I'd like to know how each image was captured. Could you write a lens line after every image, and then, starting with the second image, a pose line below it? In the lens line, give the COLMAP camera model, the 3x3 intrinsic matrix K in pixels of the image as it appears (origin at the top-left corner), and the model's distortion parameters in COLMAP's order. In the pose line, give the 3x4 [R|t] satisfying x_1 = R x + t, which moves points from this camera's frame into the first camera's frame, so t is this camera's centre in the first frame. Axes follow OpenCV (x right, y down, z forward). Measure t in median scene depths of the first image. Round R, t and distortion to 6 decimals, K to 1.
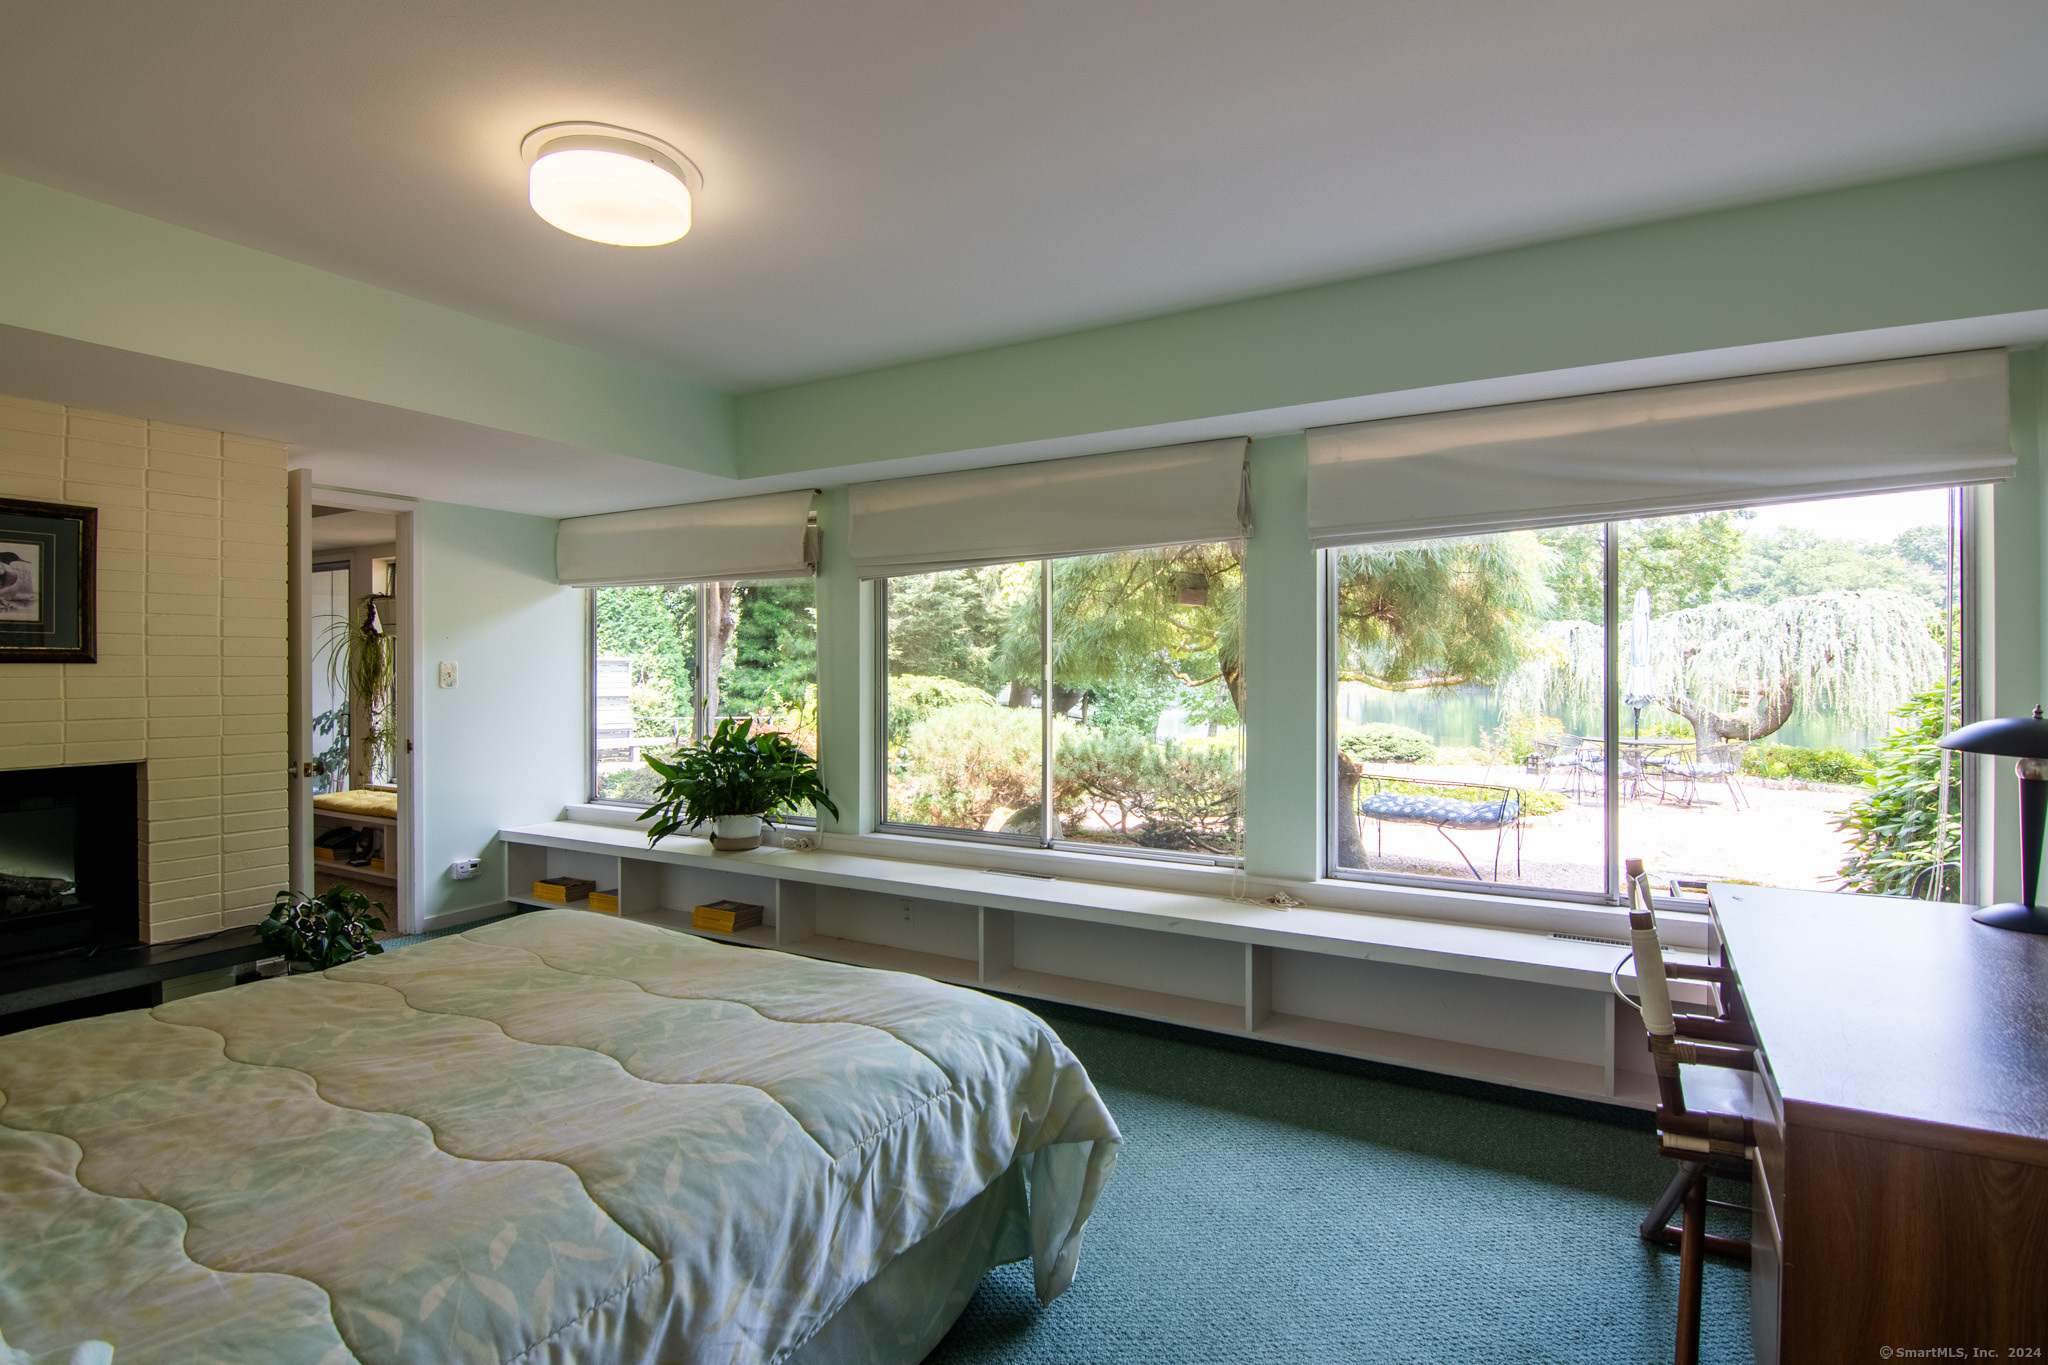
lens RADIAL K [[999.6, 0, 1022.3], [0, 999.6, 679.4], [0, 0, 1]] dist [-0.015153, -0.003464]
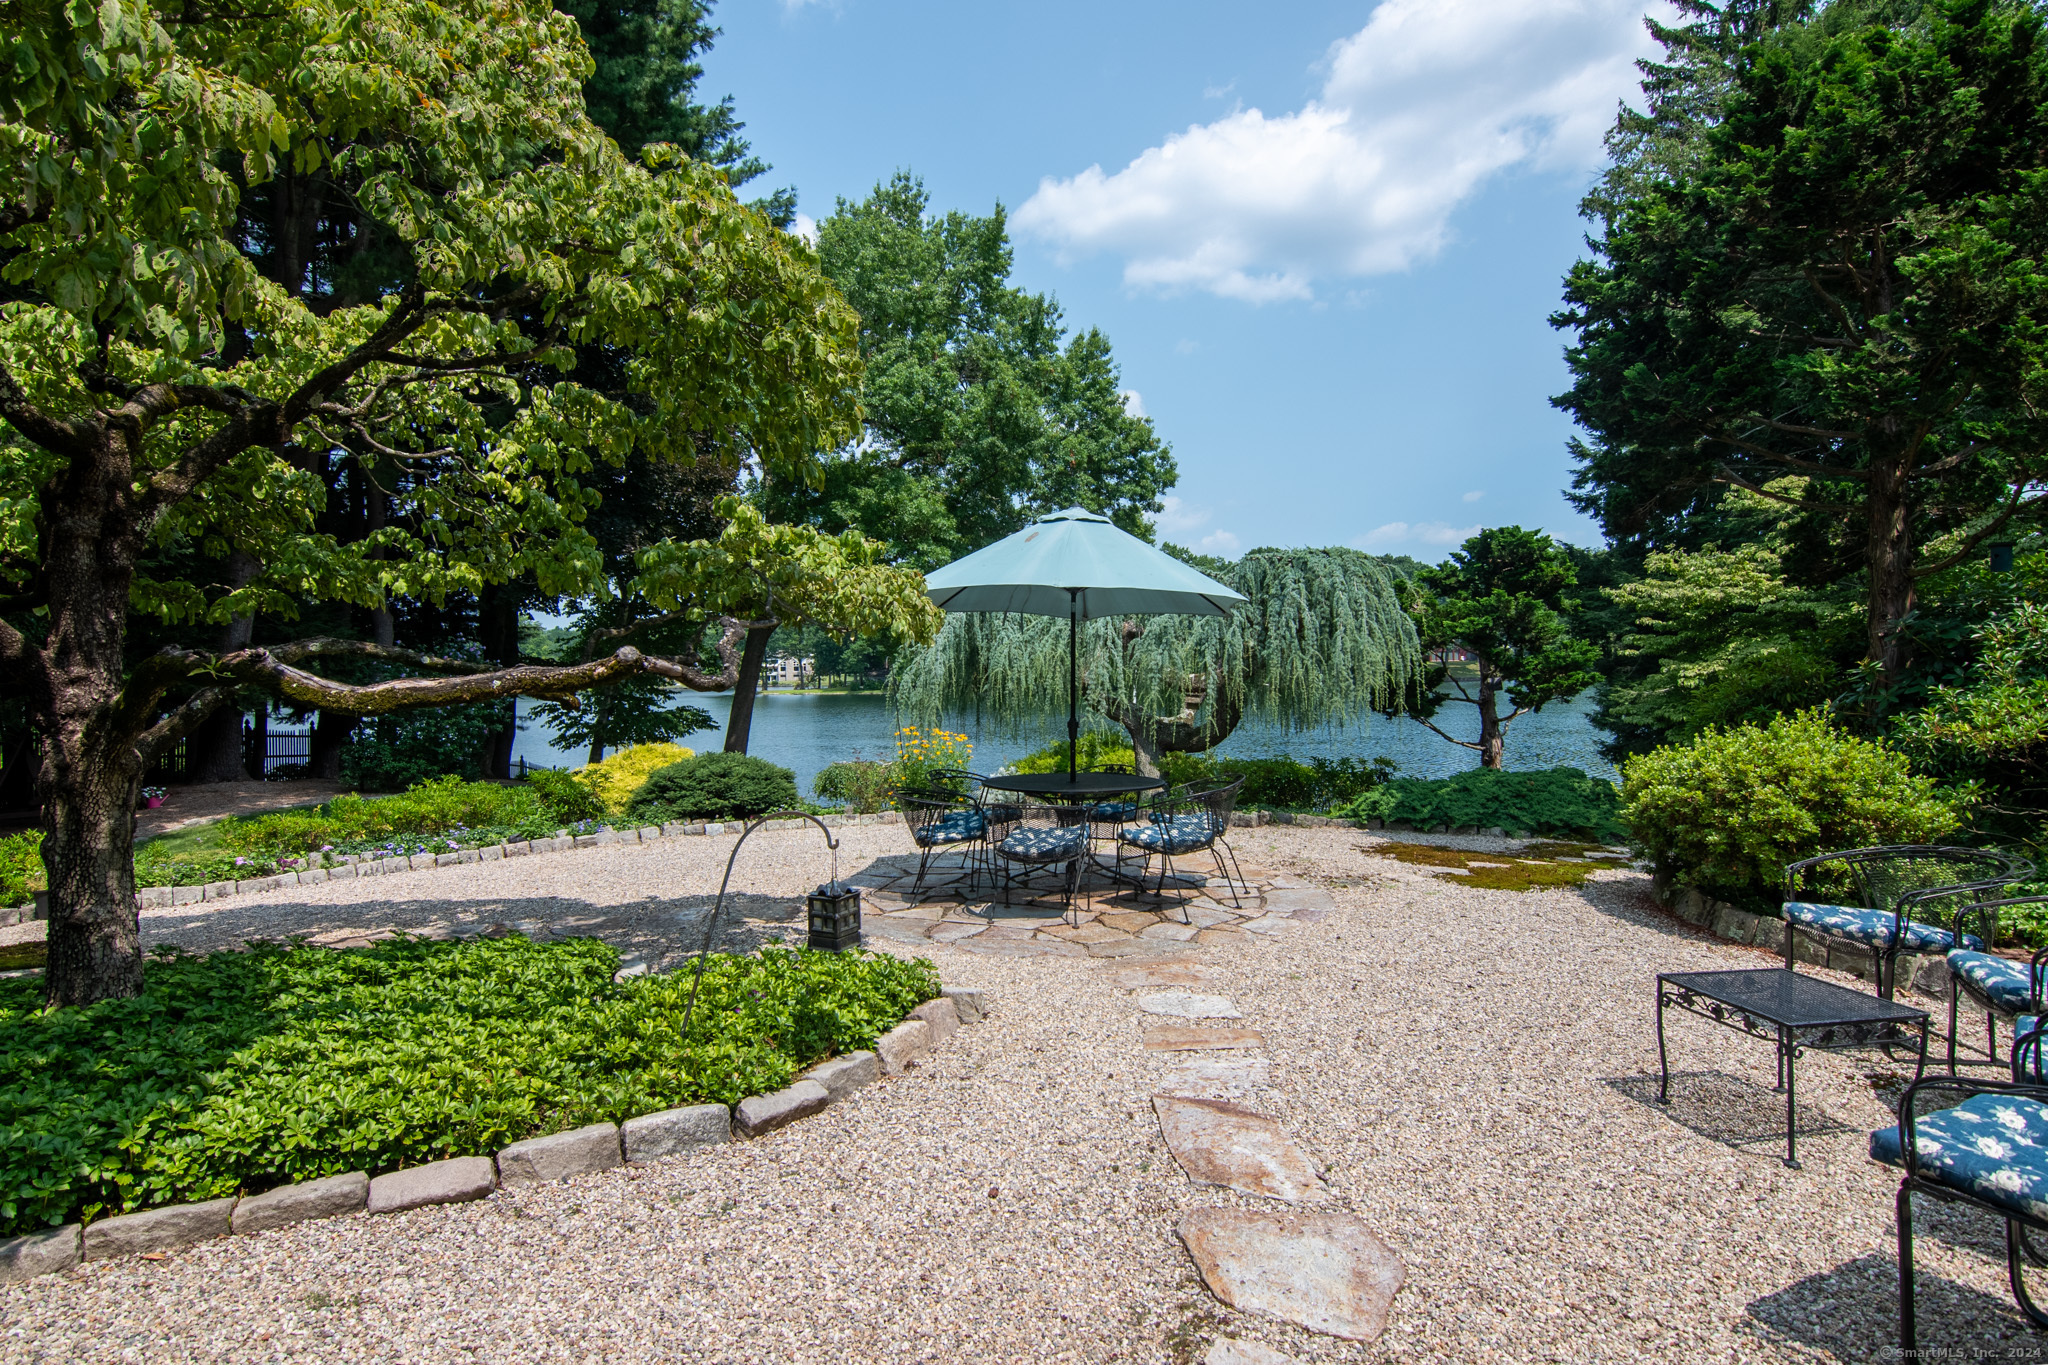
lens RADIAL K [[1051.6, 0, 1026.5], [0, 1051.6, 679.0], [0, 0, 1]] dist [0.000231, 0.000042]
pose [[0.867195, -0.017153, 0.497673, 0.212595], [0.020682, 0.999785, -0.001580, 0.004516], [-0.497538, 0.011663, 0.867364, 0.353298]]
